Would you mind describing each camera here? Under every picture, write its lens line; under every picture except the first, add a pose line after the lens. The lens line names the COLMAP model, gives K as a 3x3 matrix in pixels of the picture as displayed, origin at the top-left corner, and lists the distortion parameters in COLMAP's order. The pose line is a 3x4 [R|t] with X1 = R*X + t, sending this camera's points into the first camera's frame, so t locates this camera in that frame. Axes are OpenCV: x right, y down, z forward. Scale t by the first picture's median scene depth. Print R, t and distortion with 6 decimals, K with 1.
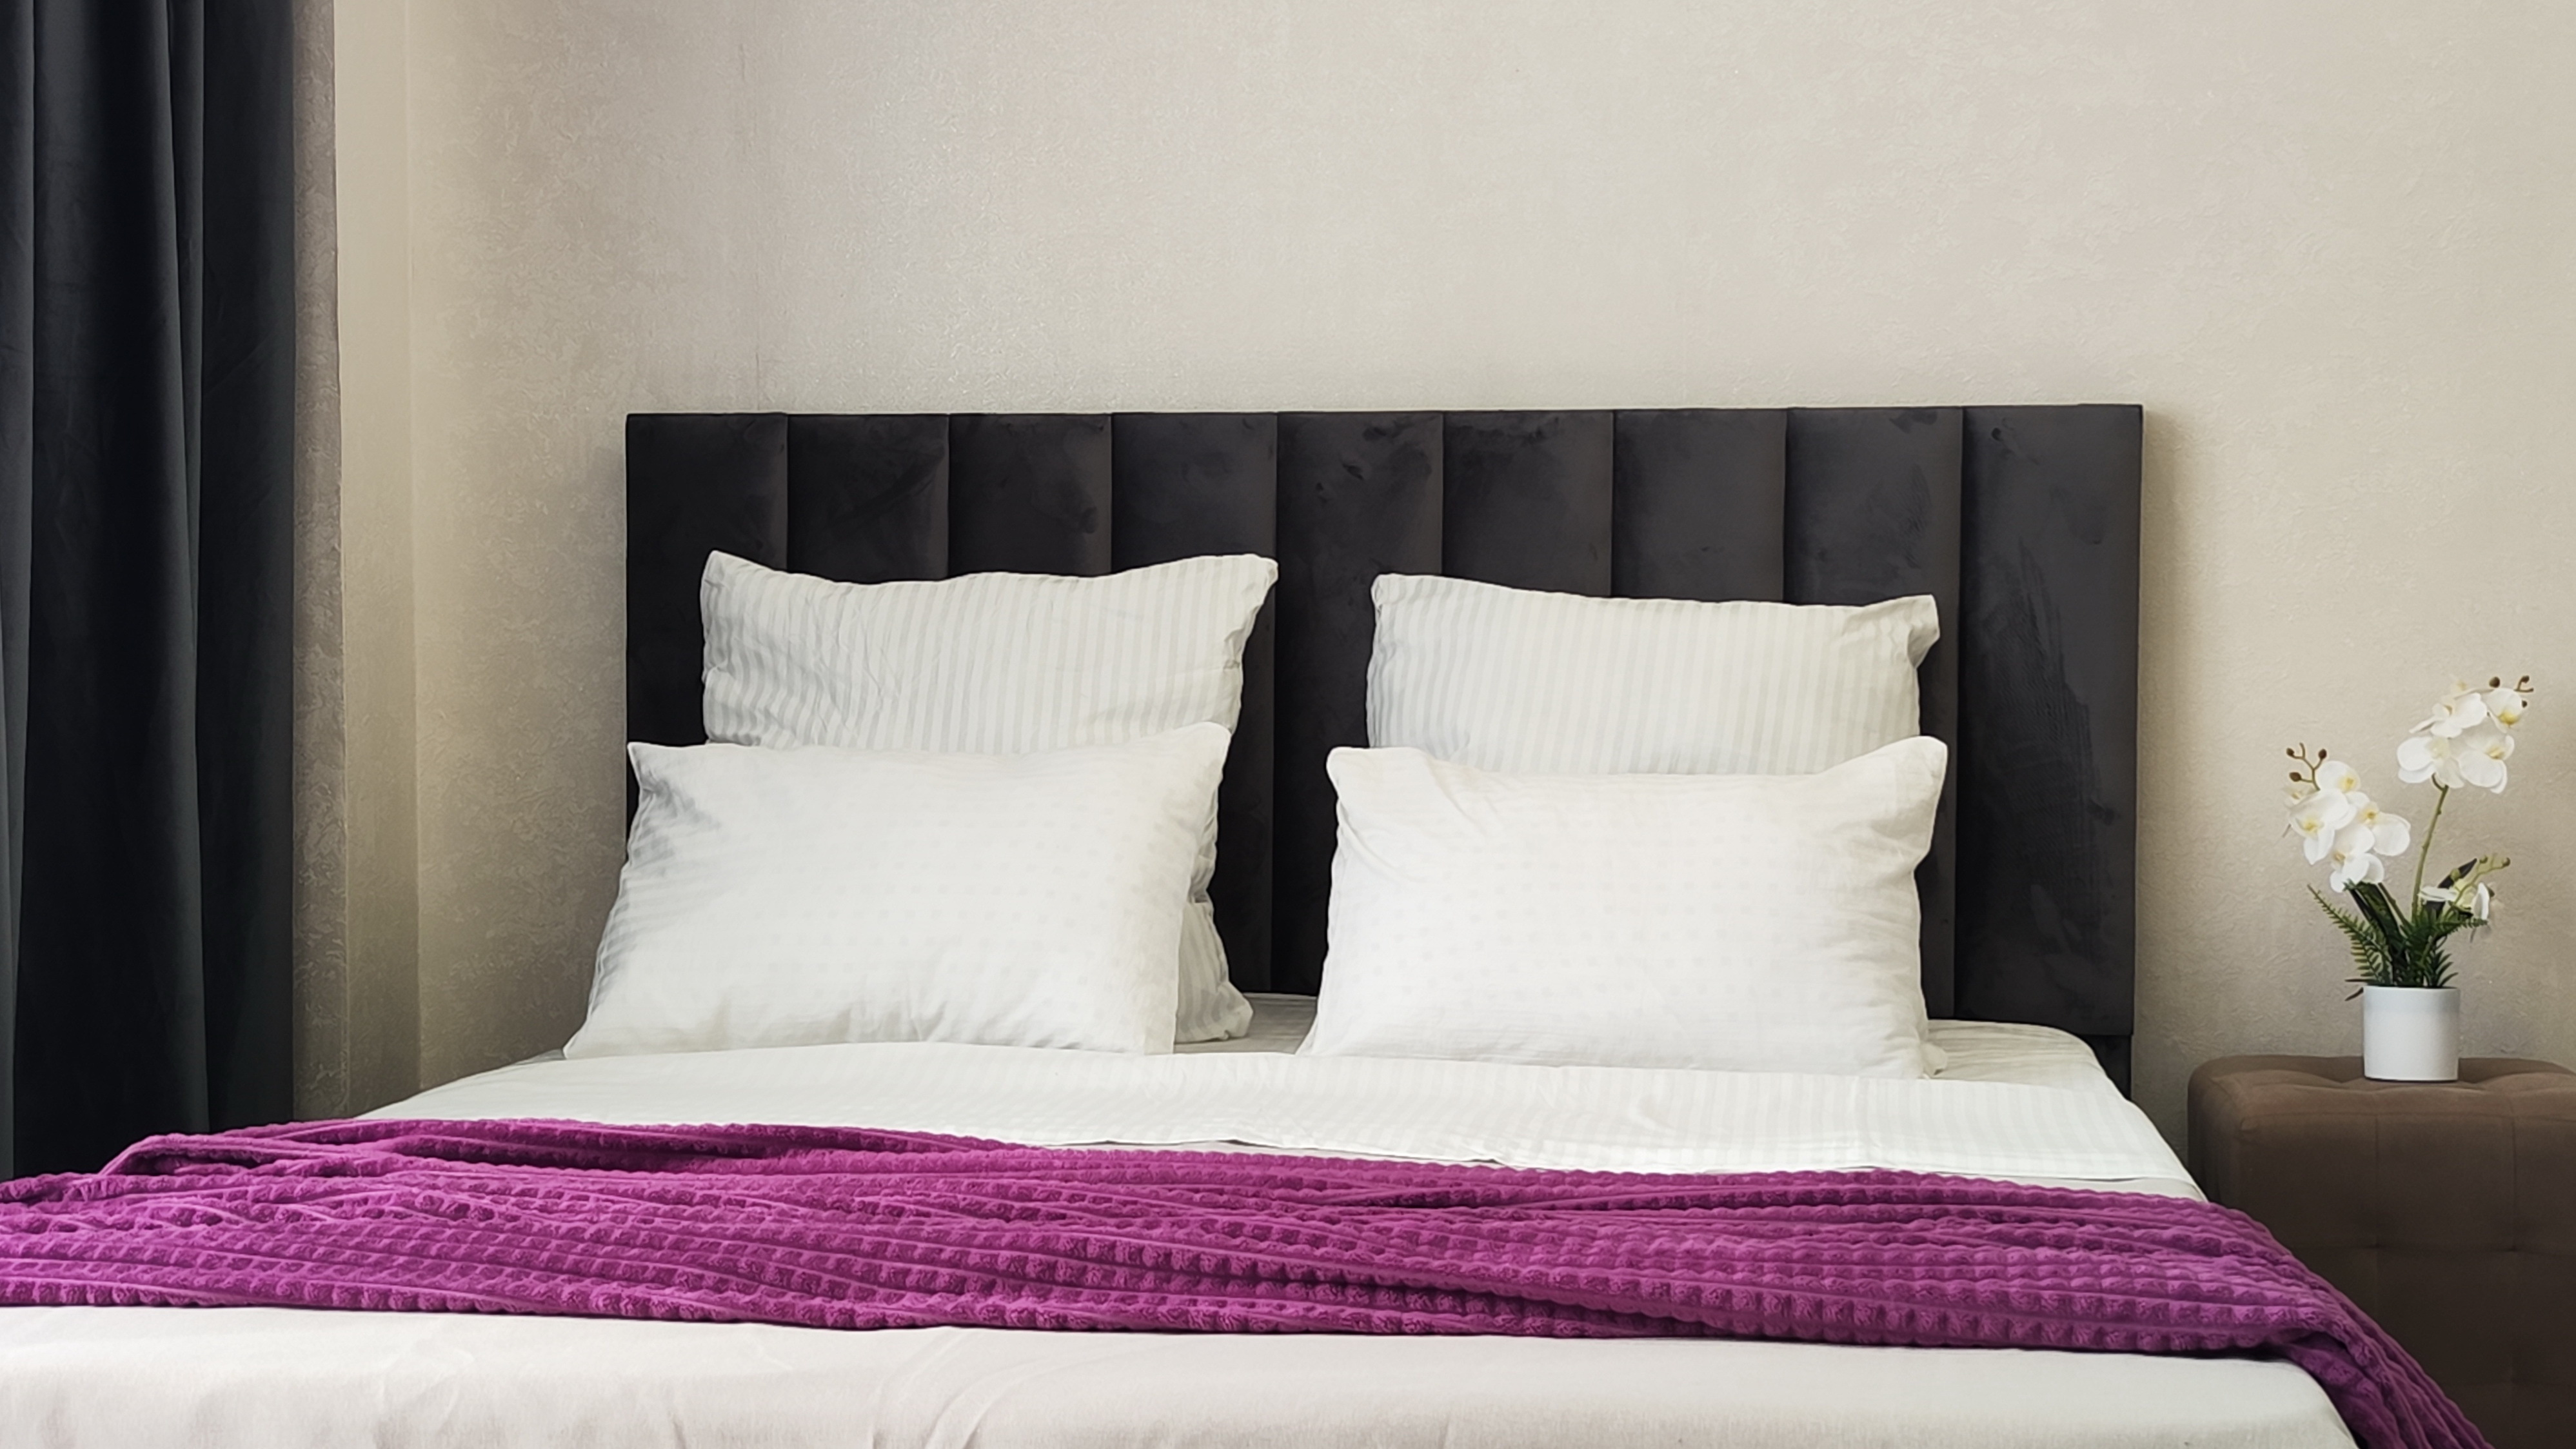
lens RADIAL K [[3679.2, 0, 1227.6], [0, 3679.2, 750.9], [0, 0, 1]] dist [0.098390, -0.118498]
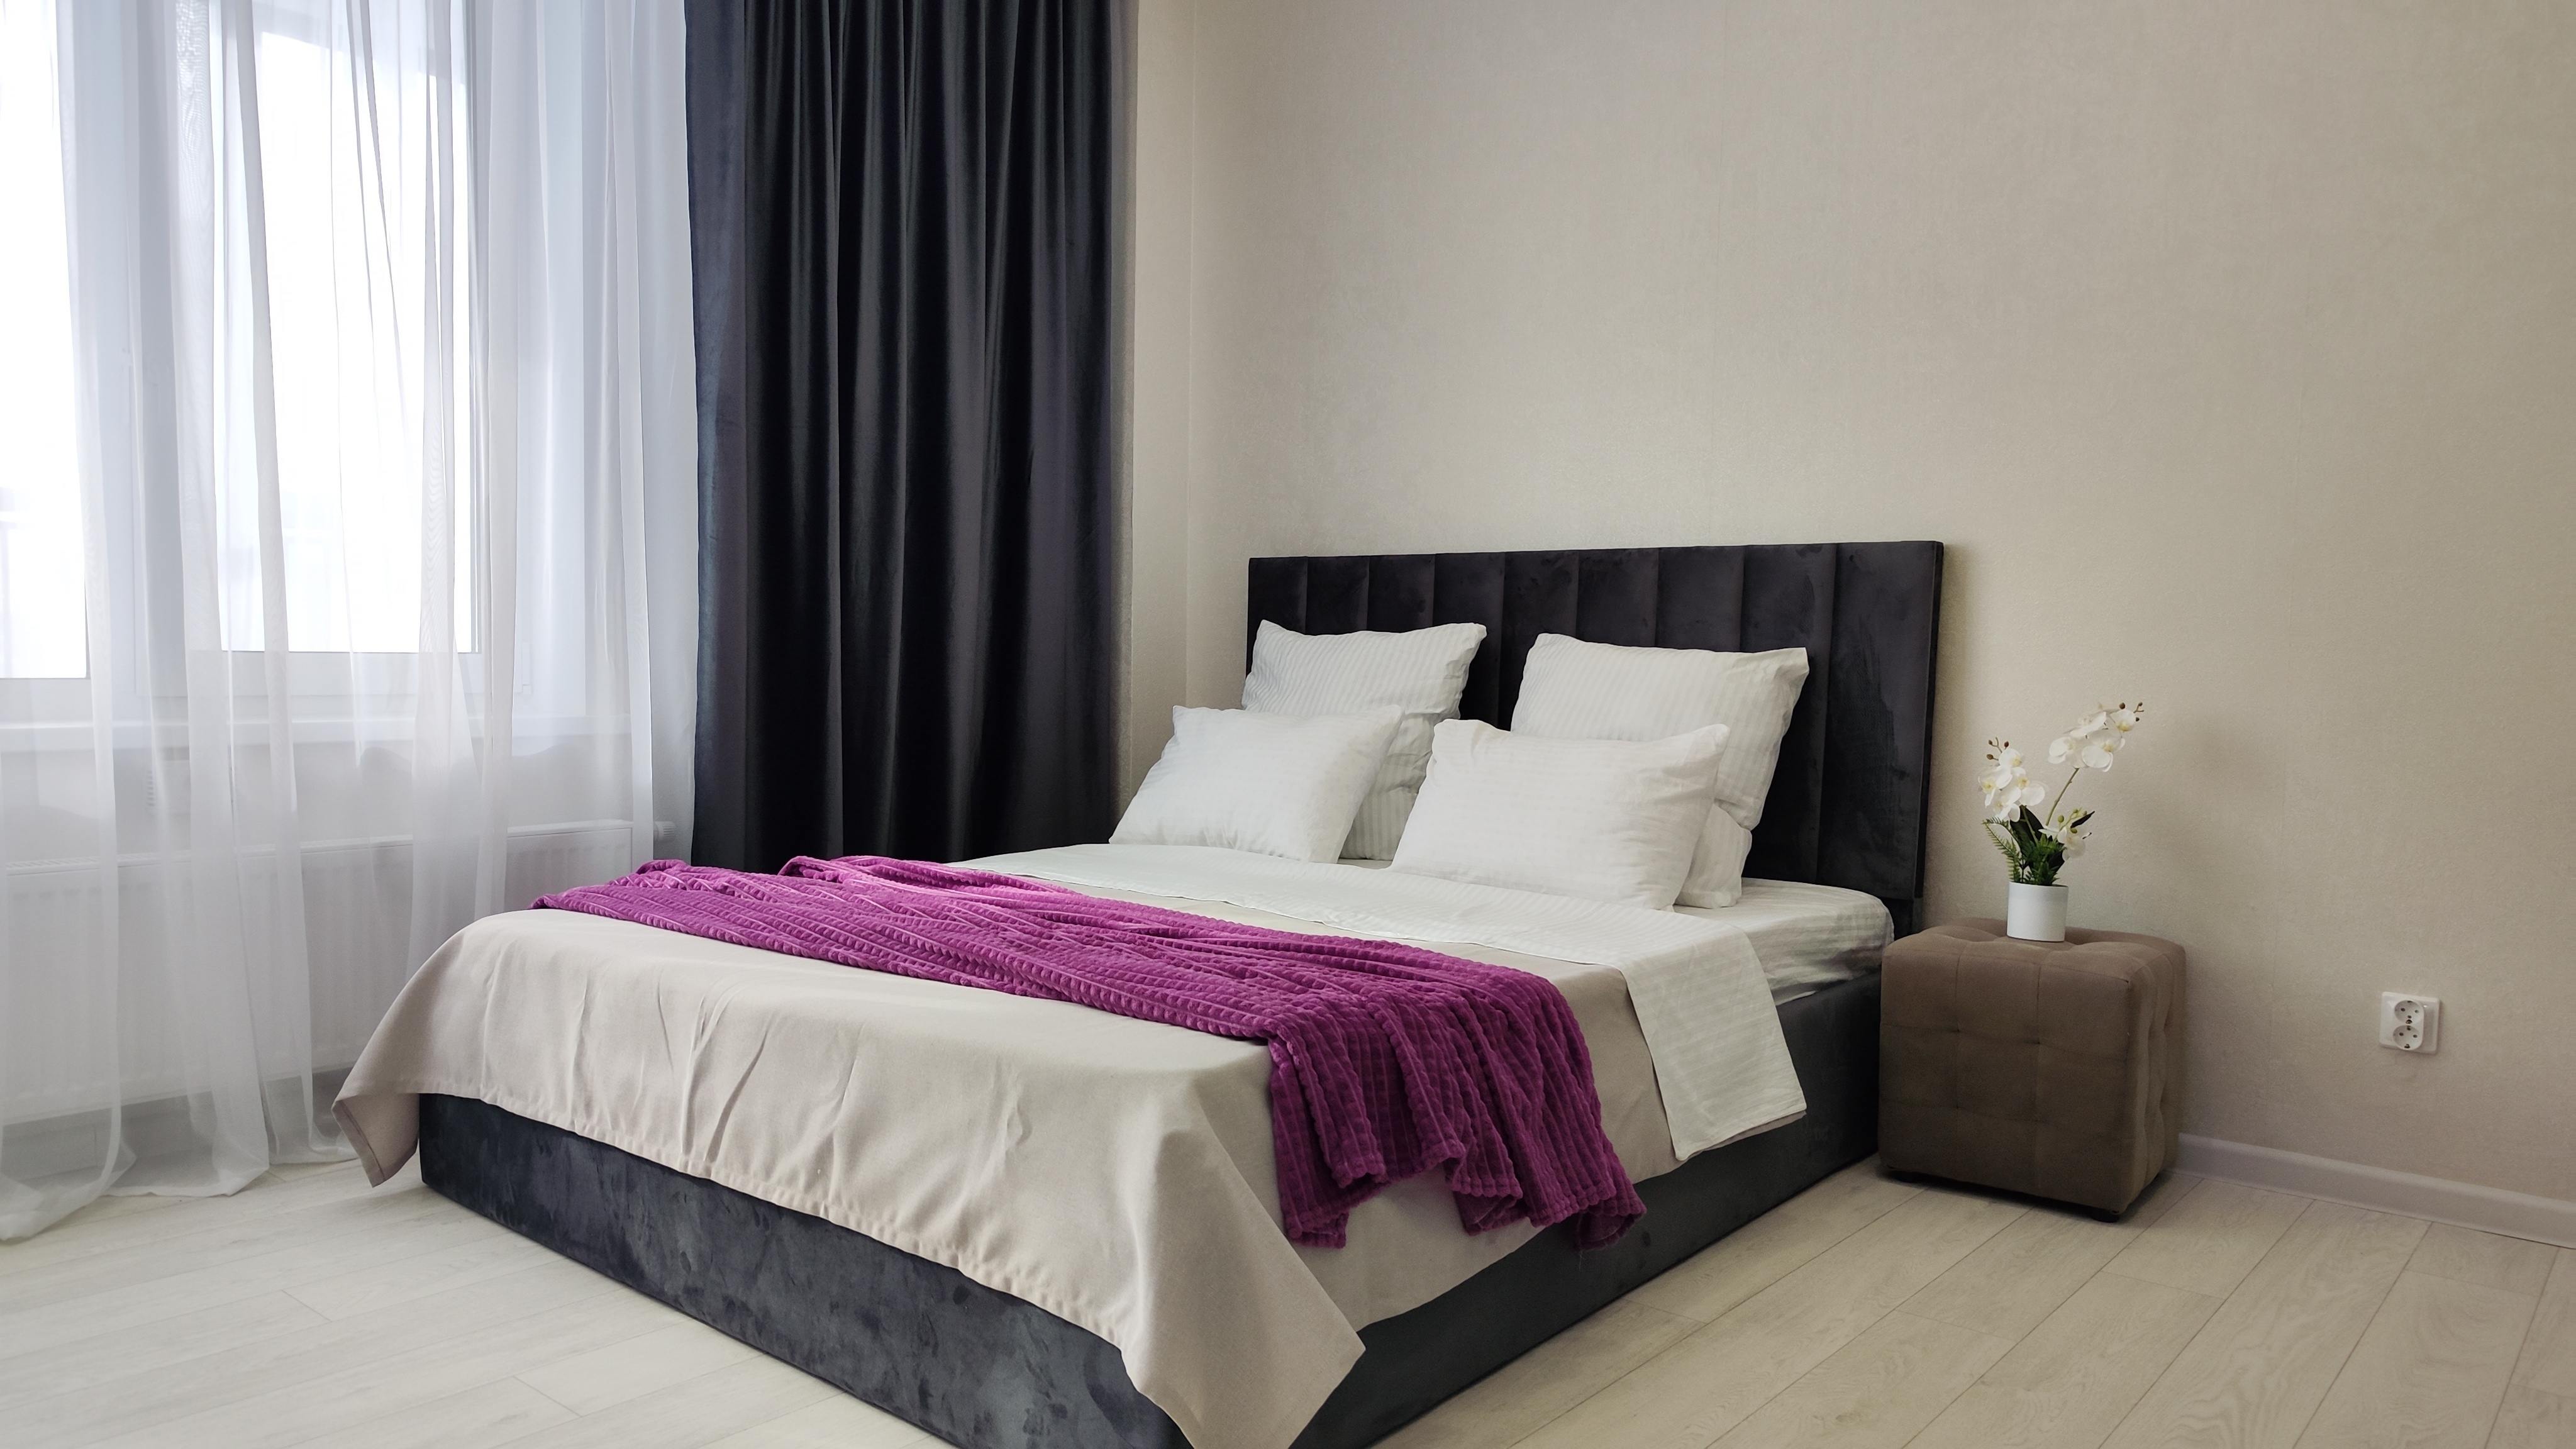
lens RADIAL K [[1707.8, 0, 1256.4], [0, 1707.8, 751.8], [0, 0, 1]] dist [0.043714, 0.000070]
pose [[0.858340, 0.046211, -0.510997, 0.396138], [-0.037963, 0.998926, 0.026568, -0.003682], [0.511675, -0.003406, 0.859172, 0.143621]]
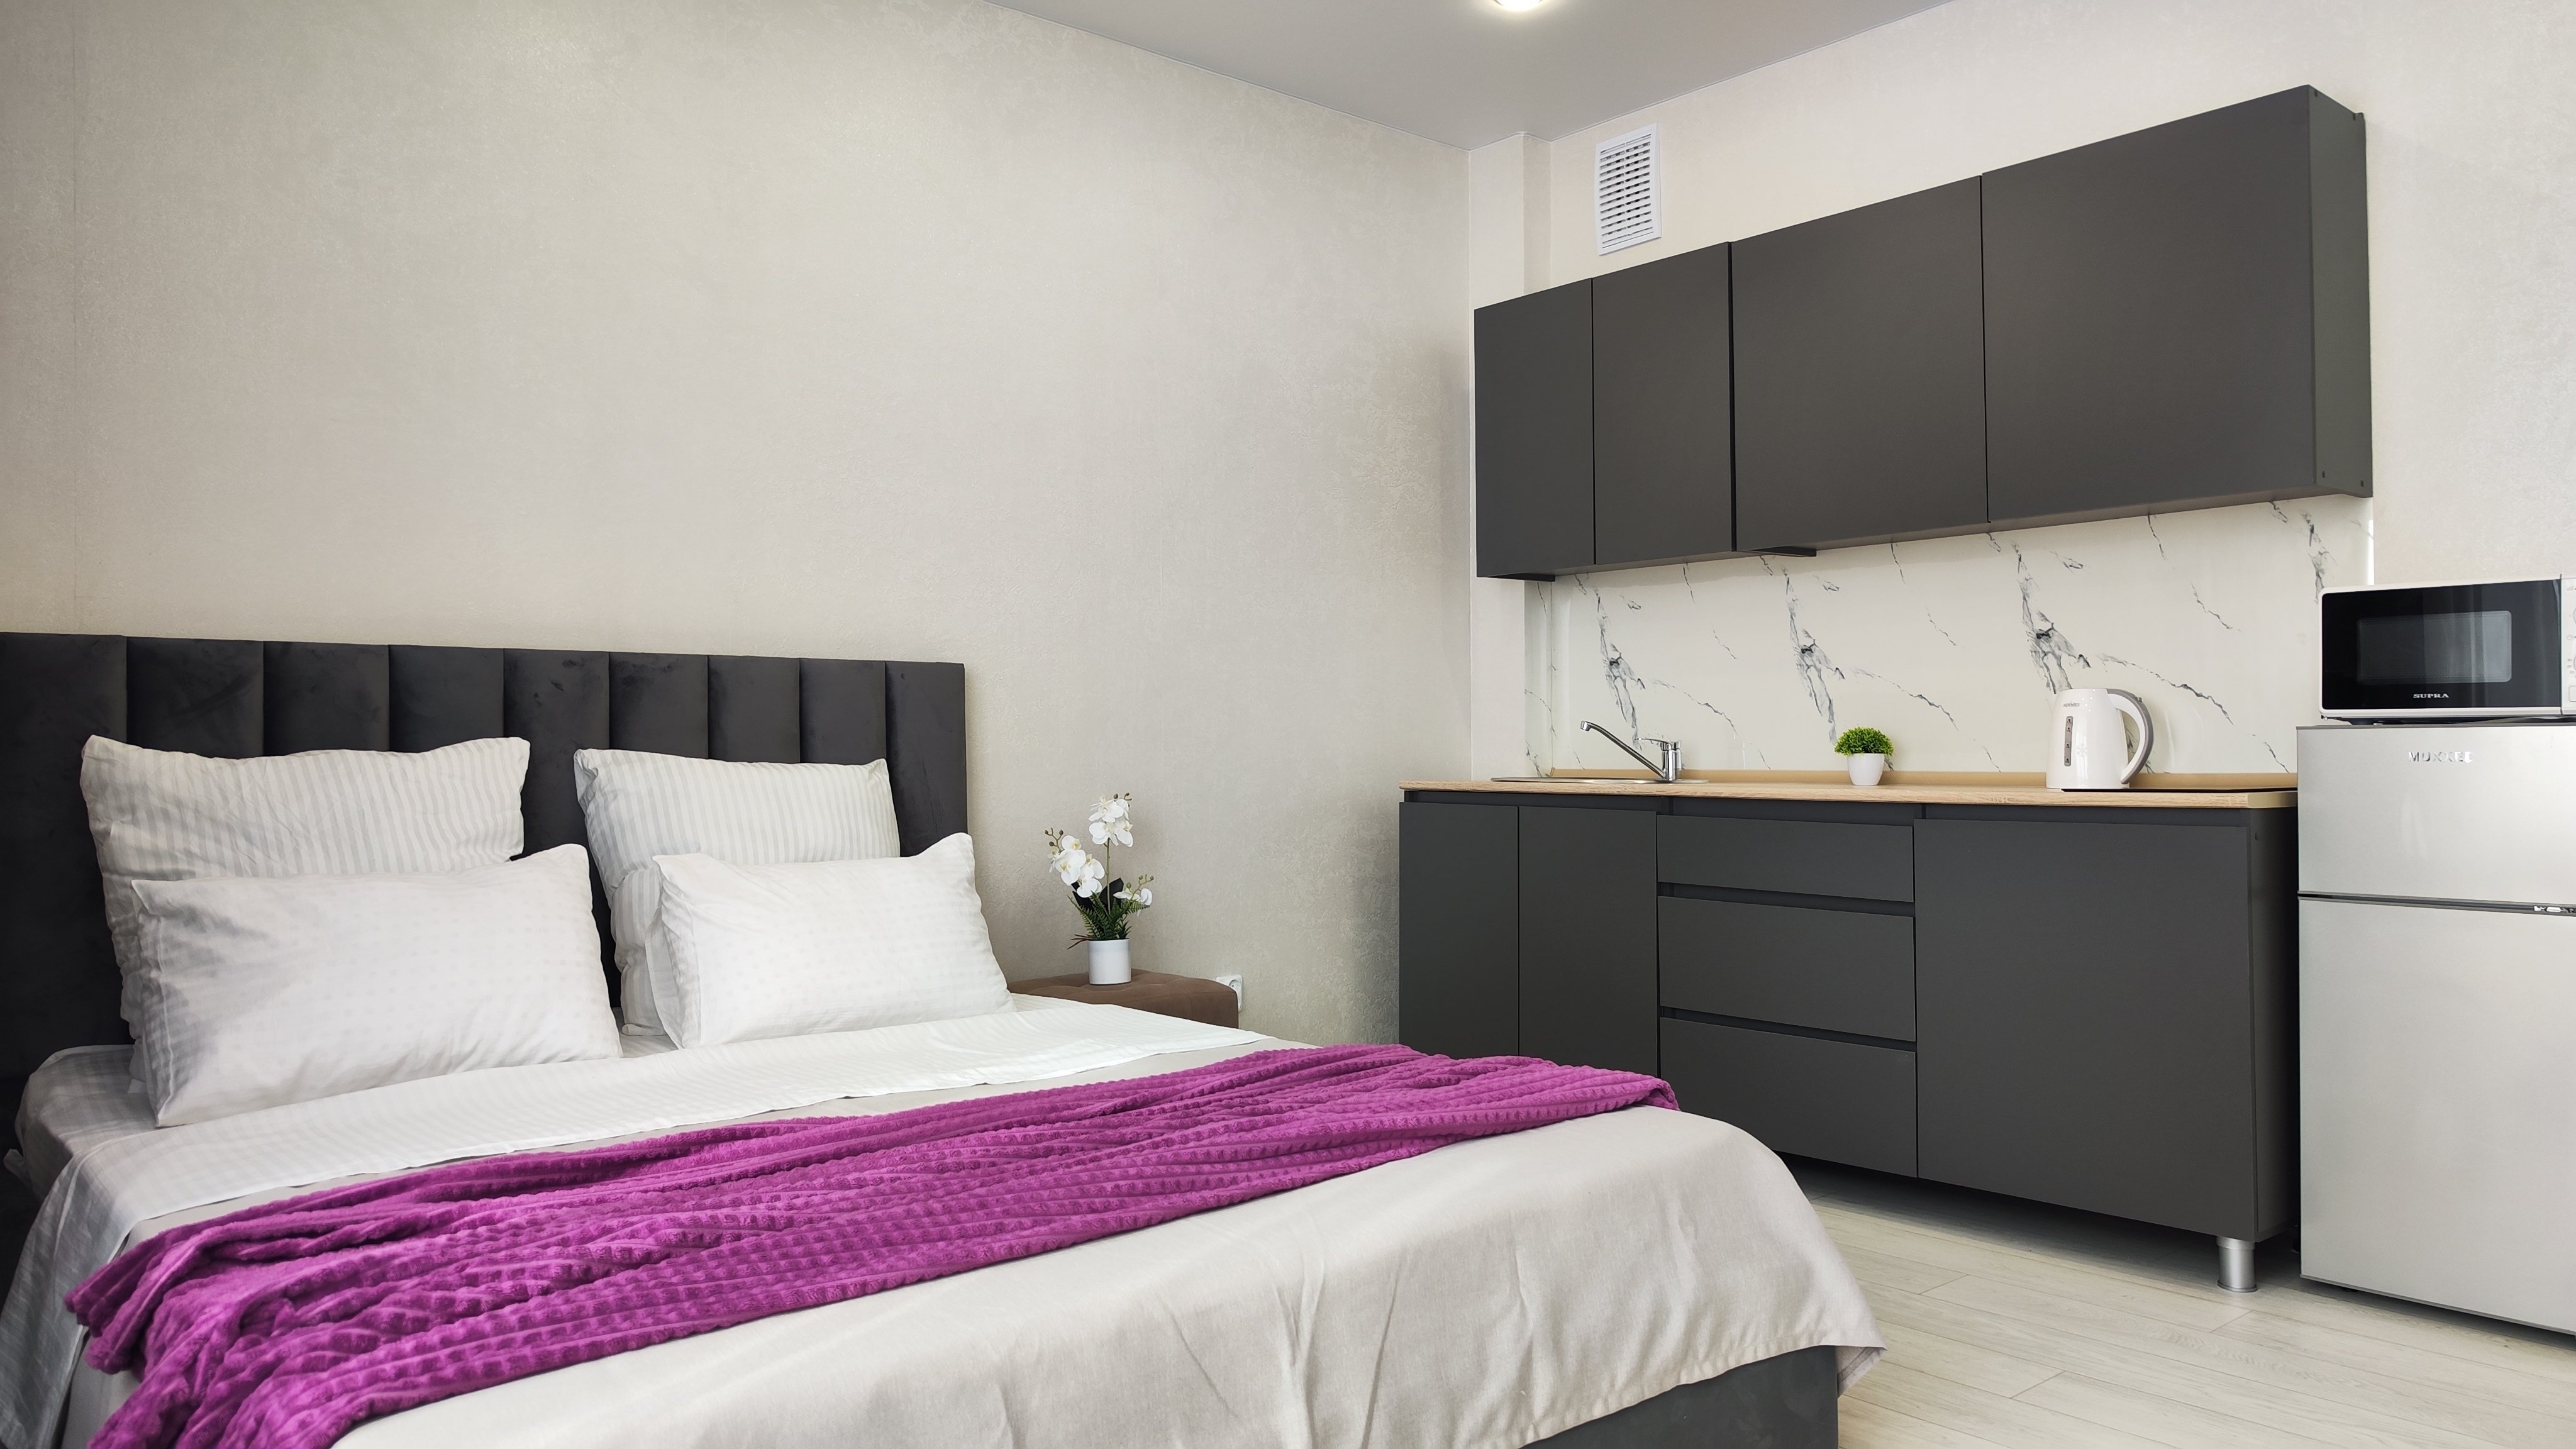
lens RADIAL K [[1754.6, 0, 1271.1], [0, 1754.6, 711.0], [0, 0, 1]] dist [0.047985, -0.043728]
pose [[0.645019, 0.008966, 0.764114, -0.380837], [0.035298, 0.998514, -0.041513, -0.021855], [-0.763351, 0.053749, 0.643744, 0.260800]]
